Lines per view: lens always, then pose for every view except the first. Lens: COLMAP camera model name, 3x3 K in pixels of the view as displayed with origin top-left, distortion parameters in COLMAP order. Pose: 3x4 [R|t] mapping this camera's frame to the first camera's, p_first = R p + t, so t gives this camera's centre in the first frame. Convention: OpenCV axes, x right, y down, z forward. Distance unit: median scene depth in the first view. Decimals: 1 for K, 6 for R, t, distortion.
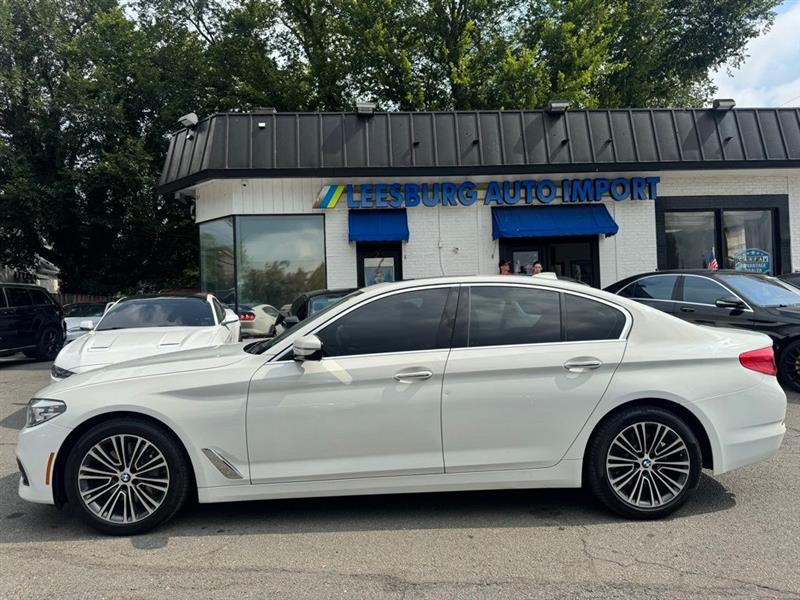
lens RADIAL K [[635.9, 0, 400.0], [0, 635.9, 300.0], [0, 0, 1]] dist [0.150230, -0.259188]
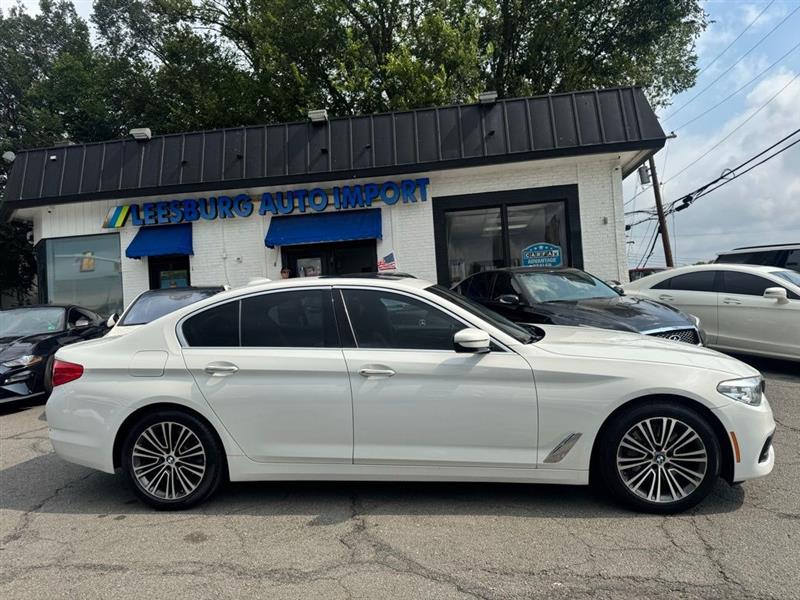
lens RADIAL K [[626.9, 0, 380.8], [0, 626.9, 314.1], [0, 0, 1]] dist [0.099675, -0.122787]
pose [[0.975158, -0.027294, -0.219824, 0.540957], [0.034981, 0.998902, 0.031151, -0.011512], [0.218732, -0.038066, 0.975042, 0.021259]]
